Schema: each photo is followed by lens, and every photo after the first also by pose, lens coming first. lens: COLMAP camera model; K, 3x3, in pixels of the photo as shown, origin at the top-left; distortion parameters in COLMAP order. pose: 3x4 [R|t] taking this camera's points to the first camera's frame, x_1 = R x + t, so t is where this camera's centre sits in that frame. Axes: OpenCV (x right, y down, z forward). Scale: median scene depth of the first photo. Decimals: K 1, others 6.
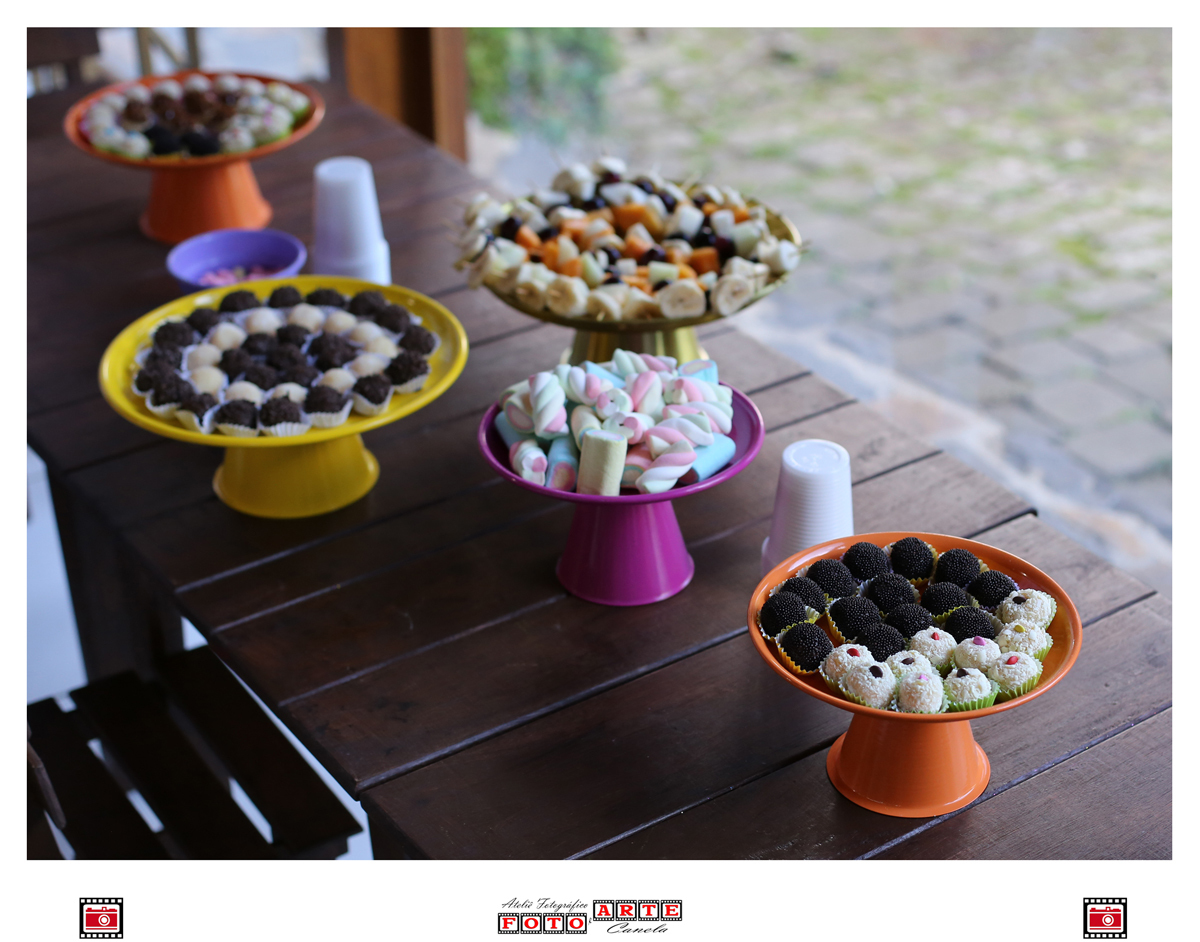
lens RADIAL K [[2031.1, 0, 600.0], [0, 2031.1, 471.0], [0, 0, 1]] dist [-0.167297, 0.154643]
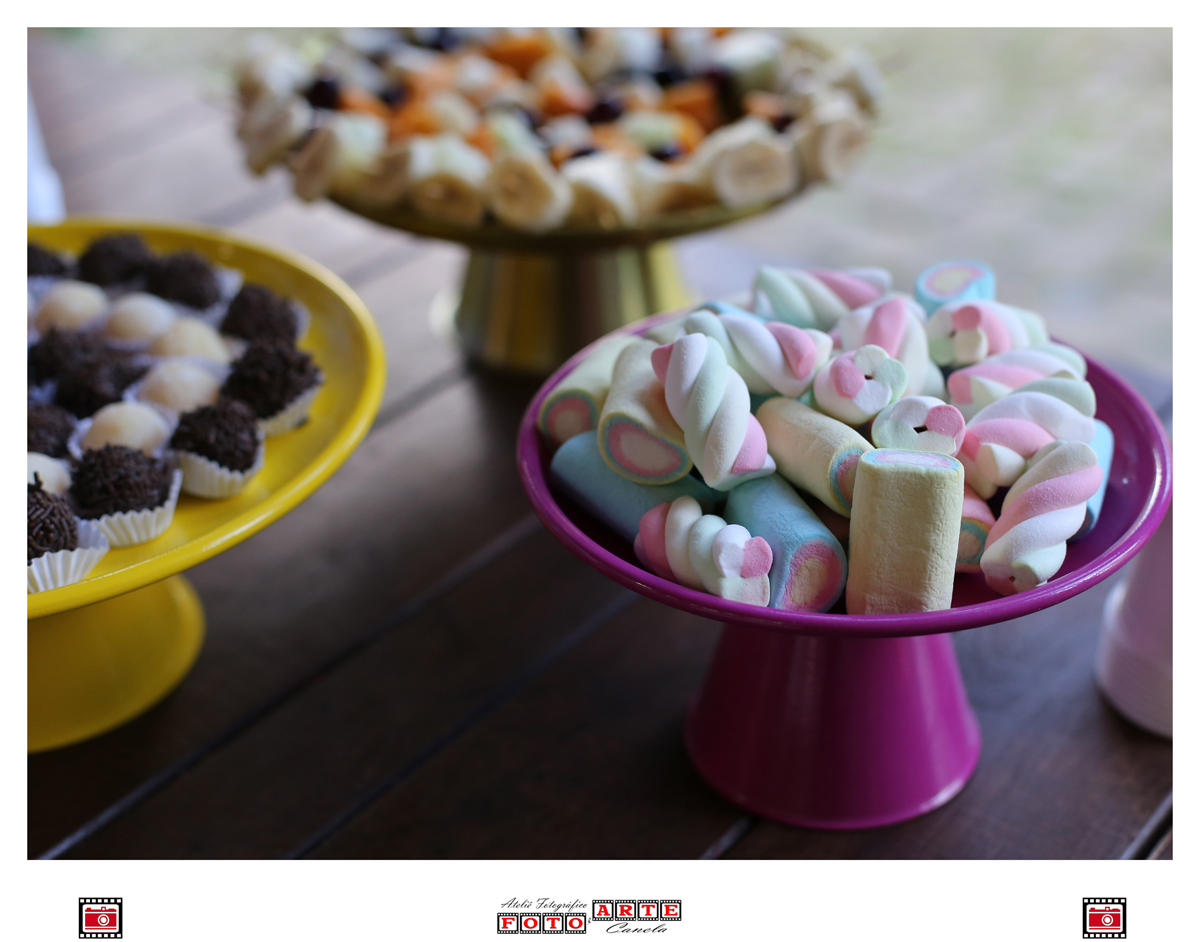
lens RADIAL K [[2031.1, 0, 600.0], [0, 2031.1, 471.0], [0, 0, 1]] dist [-0.167297, 0.154643]
pose [[0.956533, -0.157831, 0.245223, -0.146006], [0.155051, 0.987428, 0.030730, -0.035072], [-0.246990, 0.008628, 0.968980, 0.584387]]
